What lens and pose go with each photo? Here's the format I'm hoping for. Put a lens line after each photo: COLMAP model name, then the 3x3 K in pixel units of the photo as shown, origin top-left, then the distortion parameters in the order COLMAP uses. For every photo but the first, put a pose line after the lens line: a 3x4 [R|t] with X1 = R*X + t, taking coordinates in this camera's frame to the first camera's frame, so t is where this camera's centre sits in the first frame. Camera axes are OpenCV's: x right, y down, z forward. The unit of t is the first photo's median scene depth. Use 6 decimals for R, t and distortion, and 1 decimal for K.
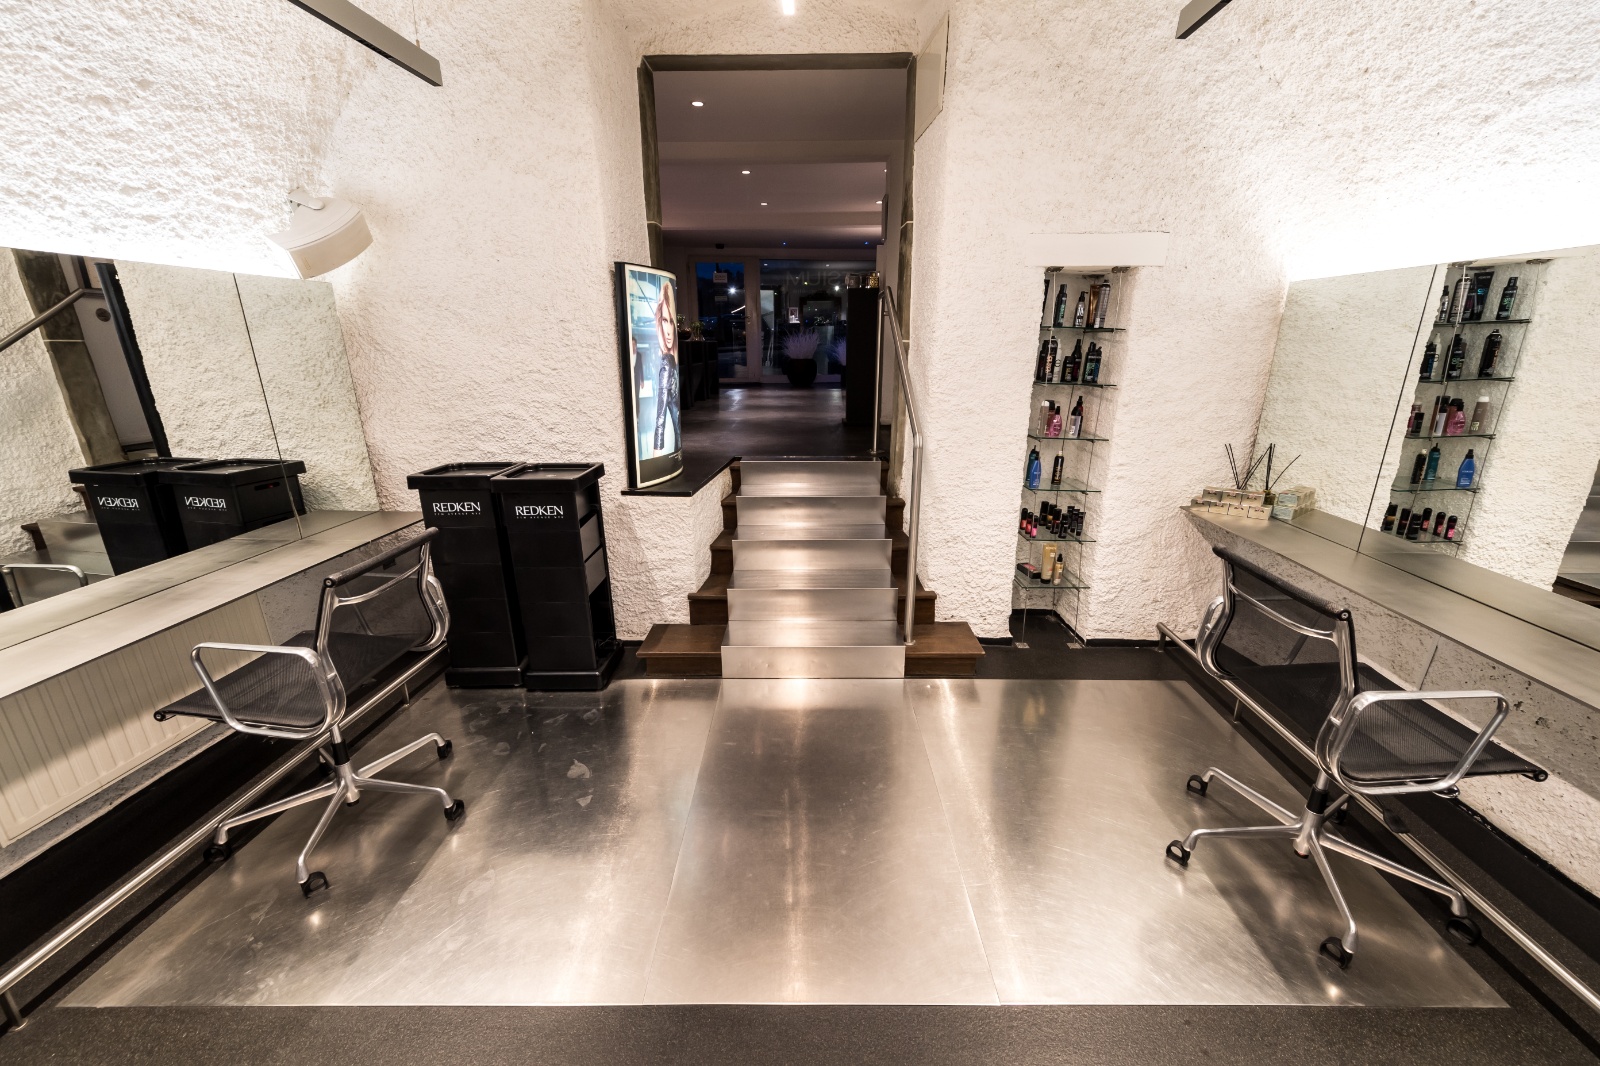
lens RADIAL K [[623.8, 0, 803.3], [0, 623.8, 540.6], [0, 0, 1]] dist [0.012811, -0.003558]
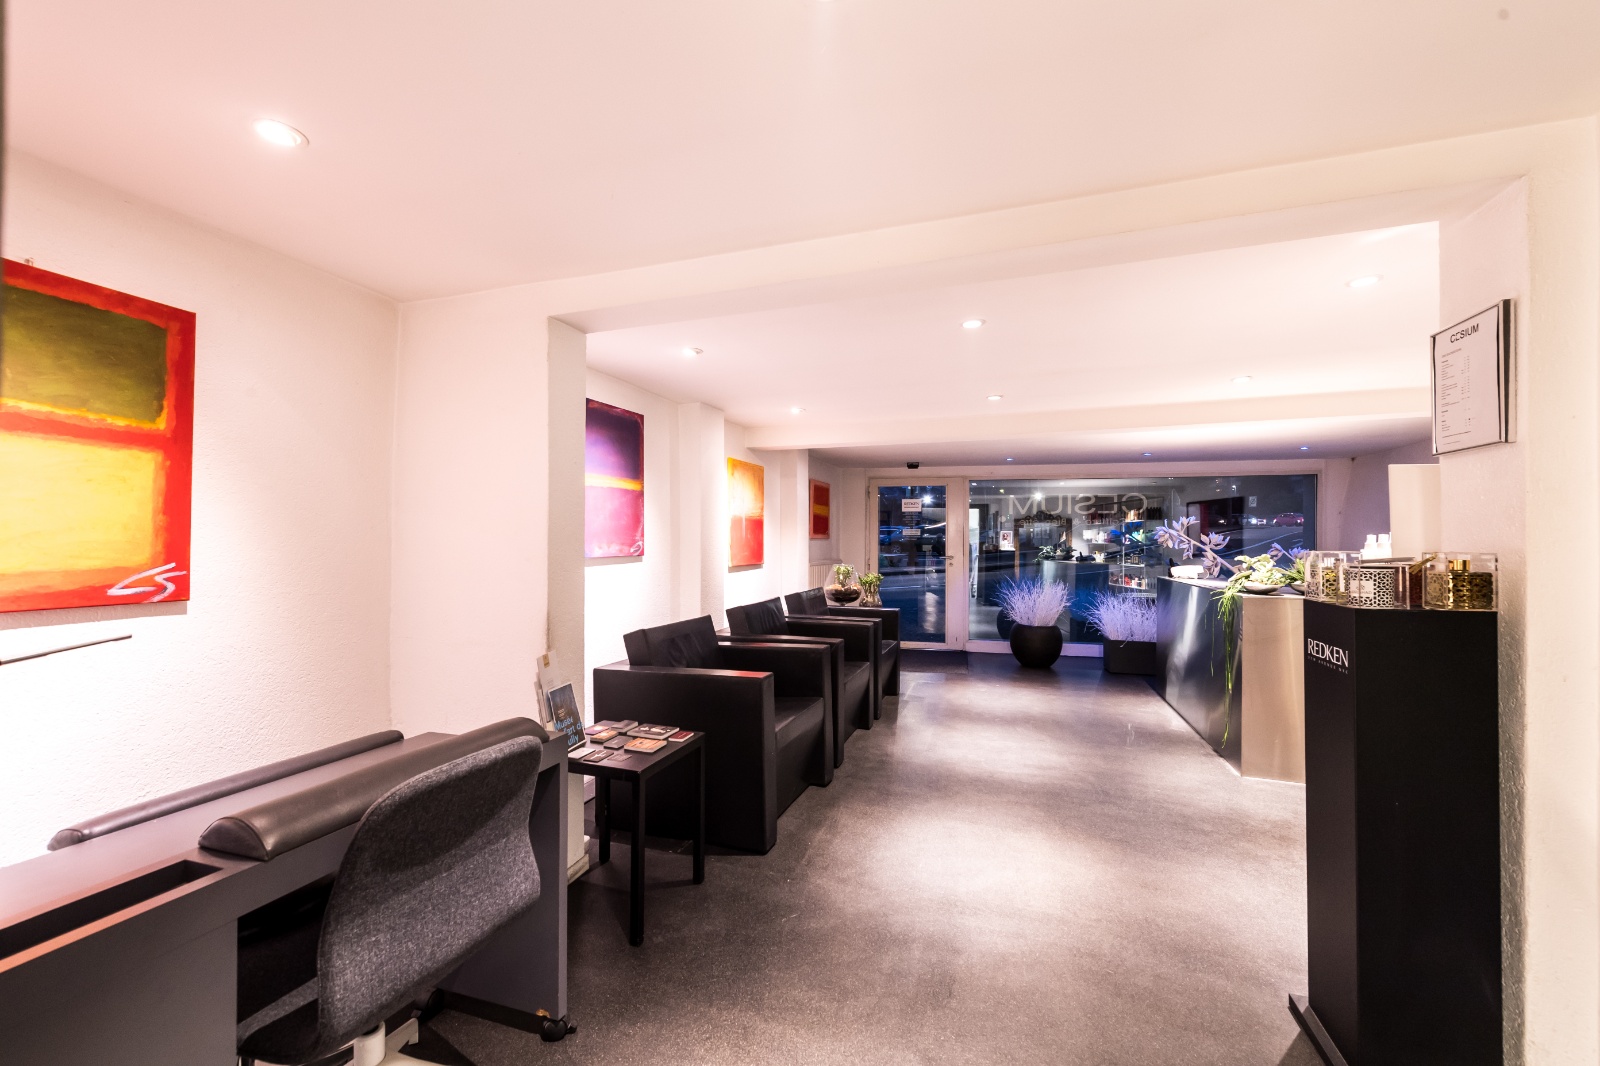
lens RADIAL K [[623.8, 0, 804.4], [0, 623.8, 541.2], [0, 0, 1]] dist [0.012811, -0.003558]
pose [[0.955658, 0.013977, -0.294146, -0.132207], [-0.102205, 0.952525, -0.286794, -0.554161], [0.276172, 0.304140, 0.911717, 1.112612]]
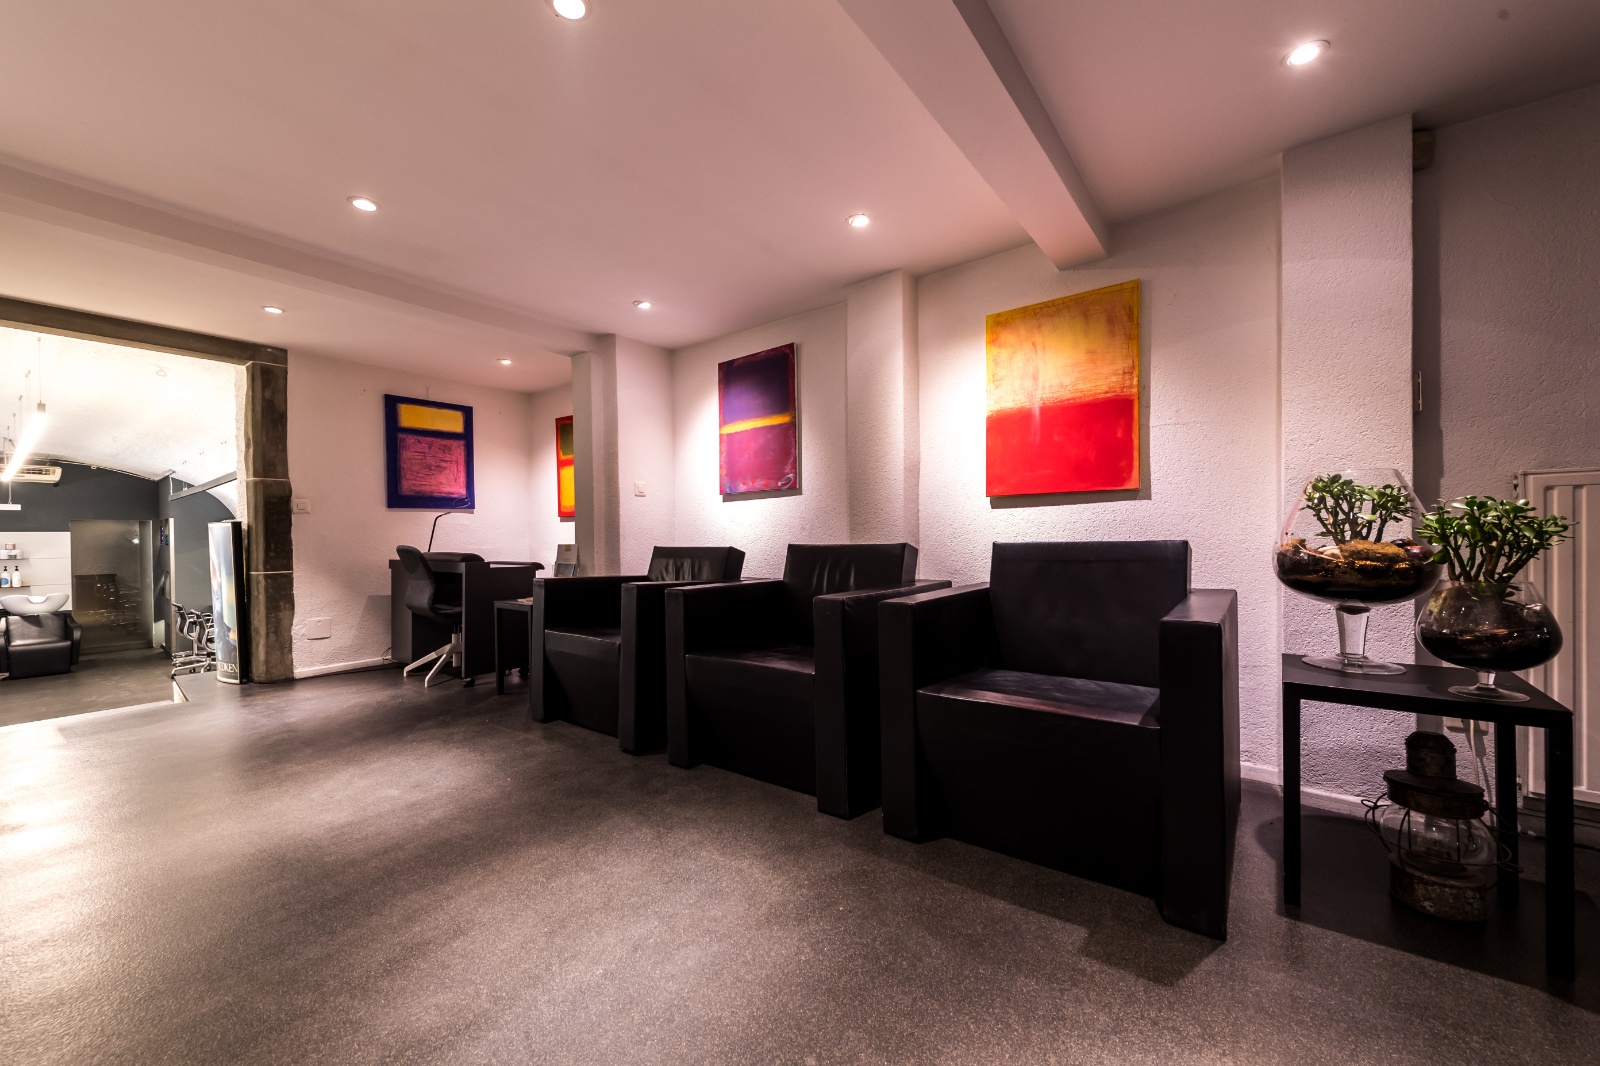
lens RADIAL K [[623.8, 0, 805.1], [0, 623.8, 540.3], [0, 0, 1]] dist [0.012811, -0.003558]
pose [[-0.571212, 0.021693, -0.820516, 0.166015], [-0.233326, 0.954119, 0.187658, -0.975380], [0.786941, 0.298640, -0.539943, 2.820108]]
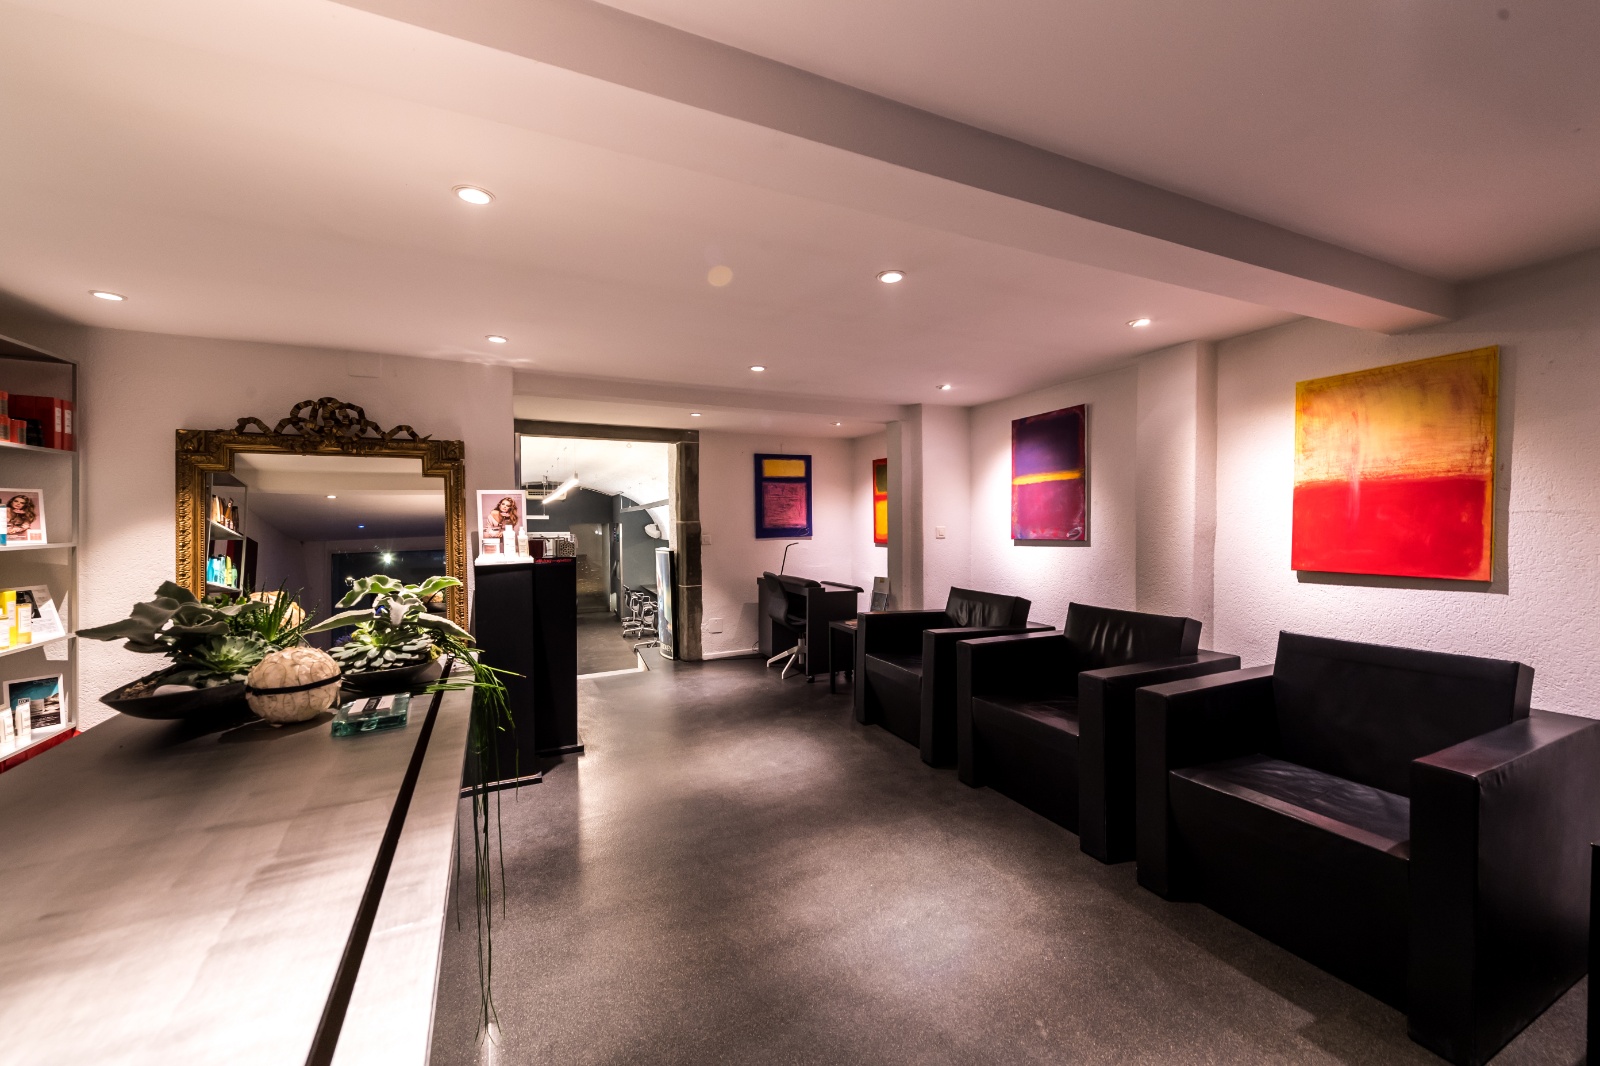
lens RADIAL K [[623.8, 0, 803.7], [0, 623.8, 539.9], [0, 0, 1]] dist [0.012811, -0.003558]
pose [[-0.886773, 0.029511, -0.461262, 0.293499], [-0.125377, 0.945184, 0.301508, -1.155365], [0.444876, 0.325201, -0.834464, 2.943628]]
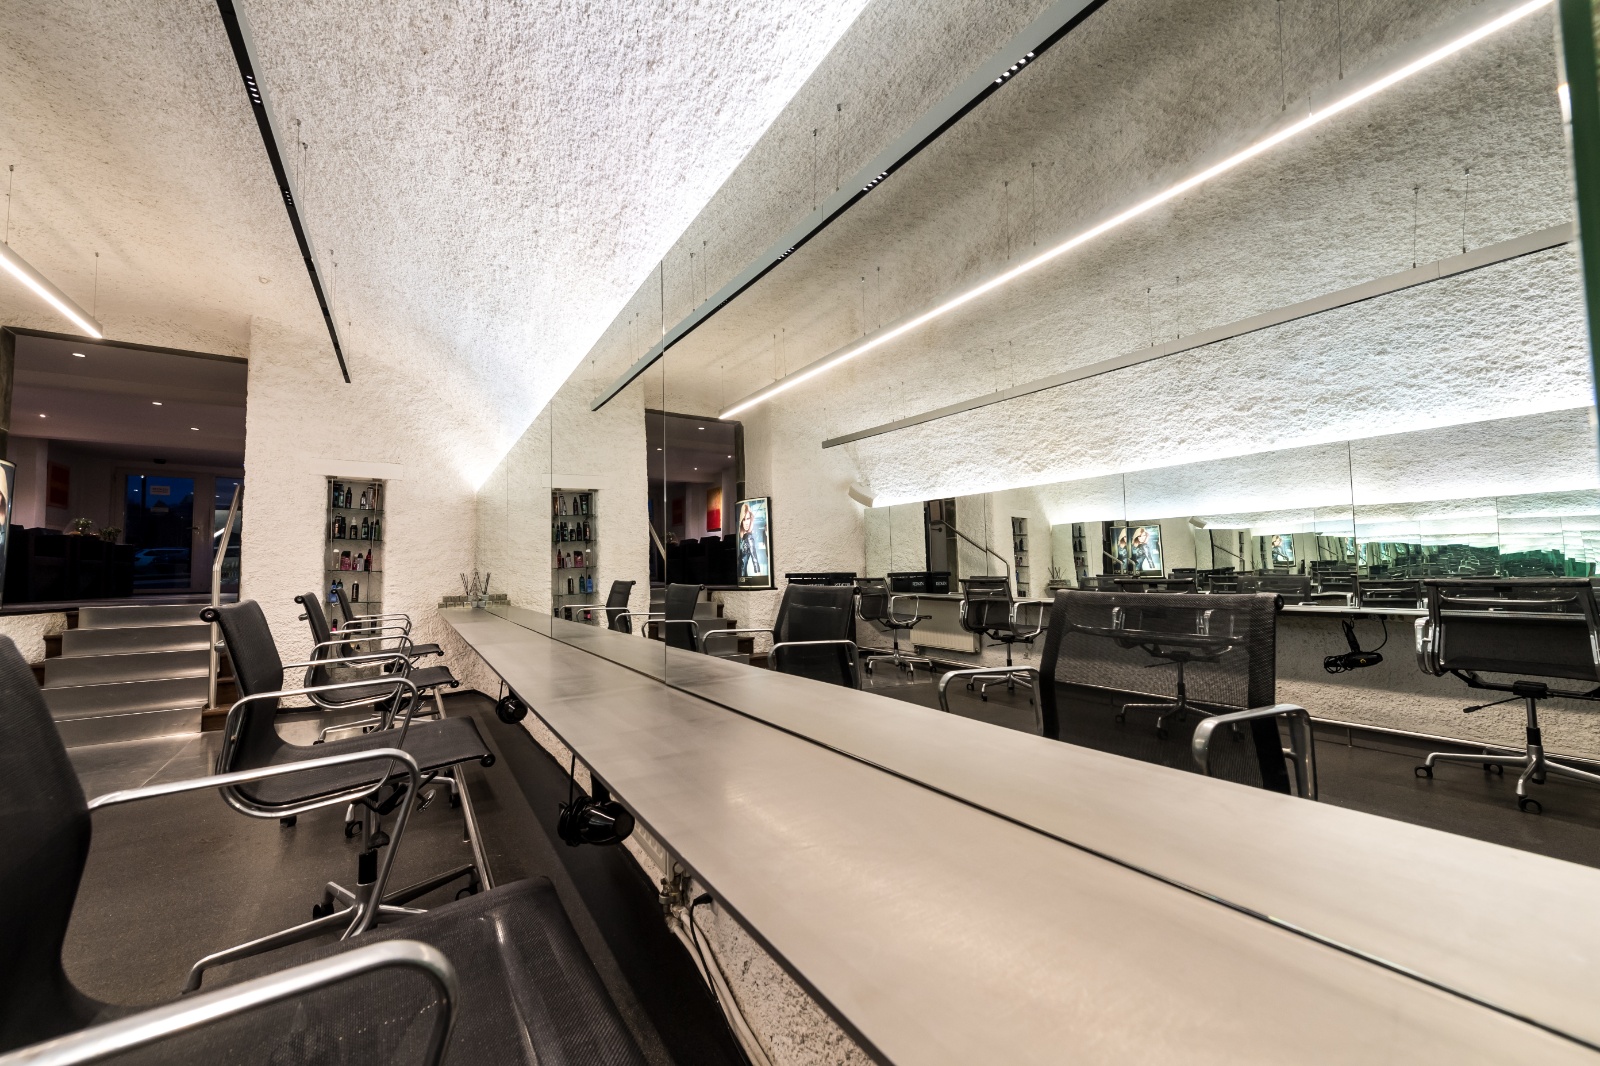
lens RADIAL K [[623.8, 0, 800.4], [0, 623.8, 540.8], [0, 0, 1]] dist [0.012811, -0.003558]
pose [[0.820838, 0.022087, 0.570734, 0.451144], [0.185361, 0.934865, -0.302768, 0.497158], [-0.540247, 0.354315, 0.763279, -0.967495]]
